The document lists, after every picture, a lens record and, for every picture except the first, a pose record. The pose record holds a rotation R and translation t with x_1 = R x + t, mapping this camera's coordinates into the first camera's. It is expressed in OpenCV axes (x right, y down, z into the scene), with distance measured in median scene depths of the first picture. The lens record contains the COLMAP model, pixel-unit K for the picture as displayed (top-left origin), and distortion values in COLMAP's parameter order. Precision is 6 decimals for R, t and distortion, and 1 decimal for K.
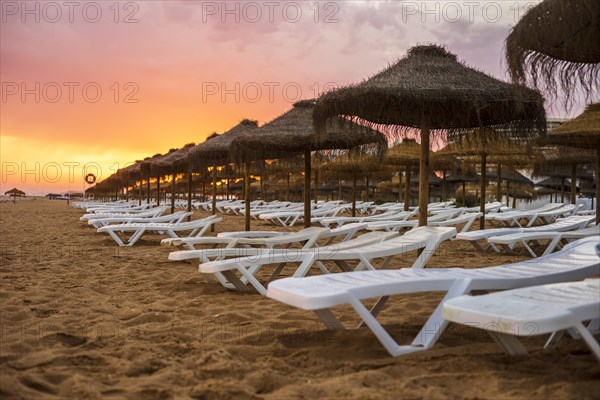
lens RADIAL K [[864.5, 0, 299.6], [0, 864.5, 200.1], [0, 0, 1]] dist [-0.010064, 0.000000]
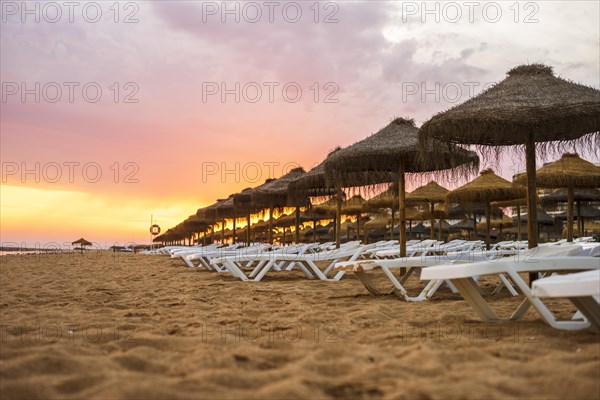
lens RADIAL K [[864.5, 0, 303.1], [0, 864.5, 199.6], [0, 0, 1]] dist [-0.010064, 0.000000]
pose [[0.997759, -0.014016, -0.065420, -0.305088], [0.010160, 0.998211, -0.058919, 0.077226], [0.066129, 0.058122, 0.996117, 0.699476]]
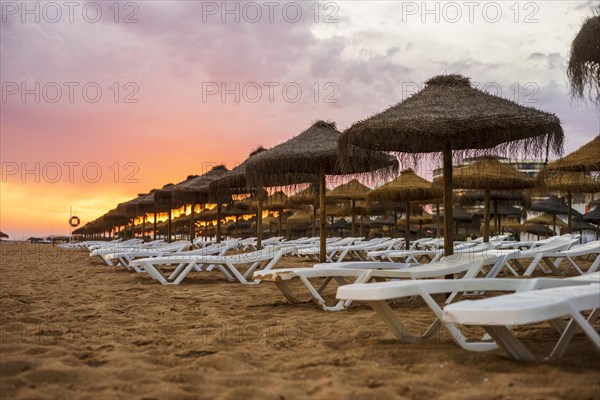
lens RADIAL K [[864.5, 0, 300.9], [0, 864.5, 198.6], [0, 0, 1]] dist [-0.010064, 0.000000]
pose [[0.999773, -0.004456, 0.020818, -0.298755], [0.005512, 0.998687, -0.050931, 0.050424], [-0.020564, 0.051034, 0.998485, 0.698366]]
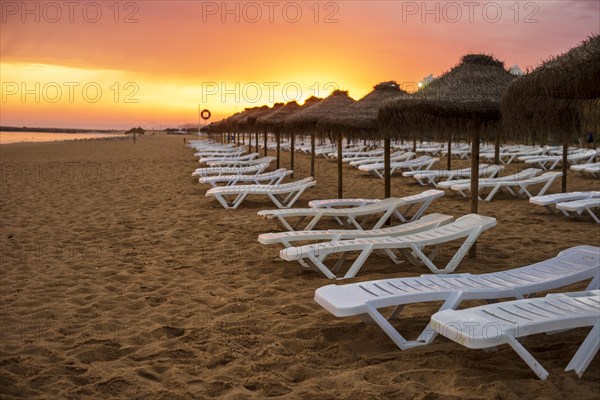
lens RADIAL K [[864.5, 0, 298.8], [0, 864.5, 200.0], [0, 0, 1]] dist [-0.010064, 0.000000]
pose [[0.991227, -0.007015, -0.131983, 0.099781], [0.017446, 0.996797, 0.078048, -0.127518], [0.131013, -0.079666, 0.988175, -0.274509]]
